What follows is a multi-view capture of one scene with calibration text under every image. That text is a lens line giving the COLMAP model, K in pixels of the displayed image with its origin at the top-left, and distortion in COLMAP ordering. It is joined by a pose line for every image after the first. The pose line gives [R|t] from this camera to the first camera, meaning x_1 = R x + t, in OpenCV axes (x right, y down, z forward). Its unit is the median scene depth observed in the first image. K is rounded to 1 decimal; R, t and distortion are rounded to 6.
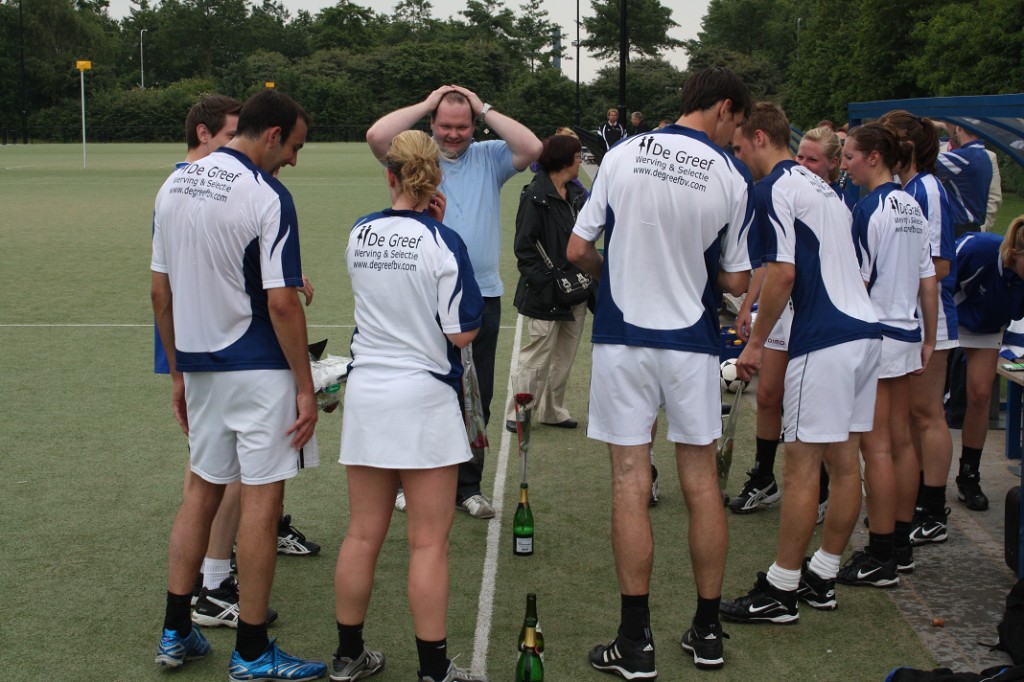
lens RADIAL K [[1827.9, 0, 512.0], [0, 1827.9, 341.0], [0, 0, 1]] dist [0.013325, 0.158492]
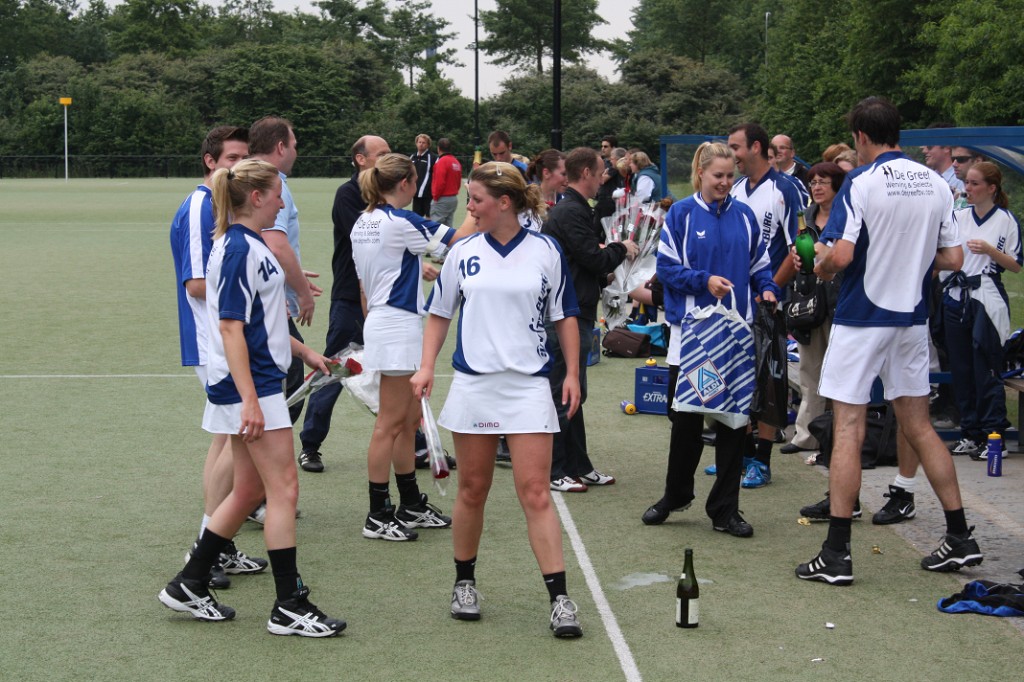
lens RADIAL K [[2721.5, 0, 481.6], [0, 2721.5, 342.3], [0, 0, 1]] dist [0.122306, -0.090866]
pose [[0.998307, -0.004894, 0.057967, -0.026259], [0.007731, 0.998778, -0.048816, 0.012698], [-0.057657, 0.049182, 0.997124, -0.105268]]
